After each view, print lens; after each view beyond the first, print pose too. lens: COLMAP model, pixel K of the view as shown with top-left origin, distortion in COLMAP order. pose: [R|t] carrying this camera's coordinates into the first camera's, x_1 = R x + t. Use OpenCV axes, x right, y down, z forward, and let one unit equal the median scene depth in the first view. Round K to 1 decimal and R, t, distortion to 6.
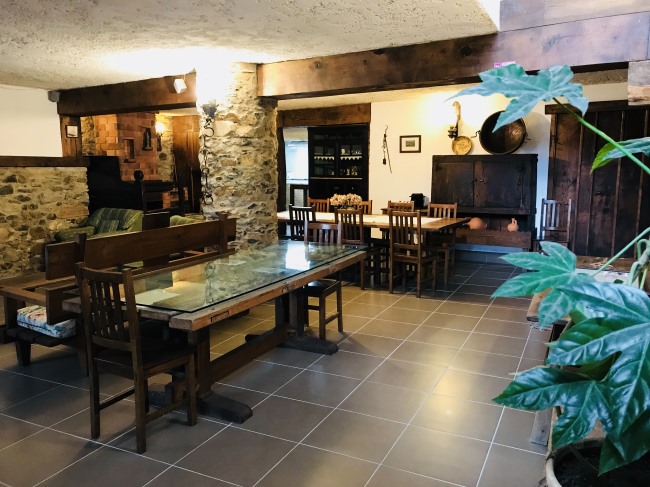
lens RADIAL K [[531.3, 0, 323.4], [0, 531.3, 244.4], [0, 0, 1]] dist [0.053837, -0.054169]
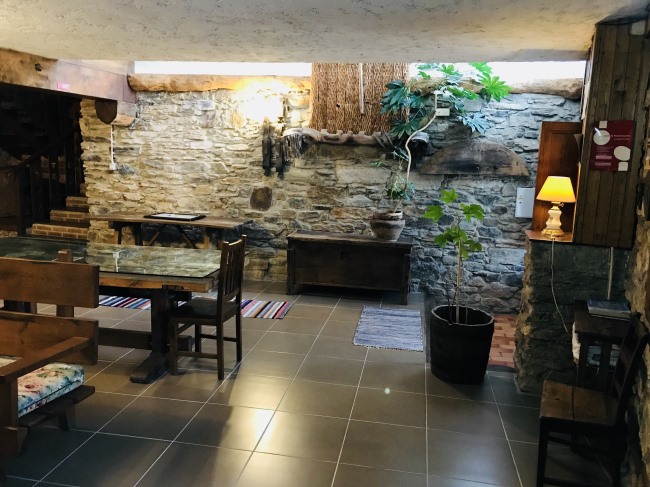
lens RADIAL K [[531.3, 0, 324.0], [0, 531.3, 243.4], [0, 0, 1]] dist [0.053837, -0.054169]
pose [[-0.268295, -0.161702, 0.949668, -0.667929], [0.118842, 0.972726, 0.199203, -0.074052], [-0.955978, 0.166305, -0.241760, 0.414375]]
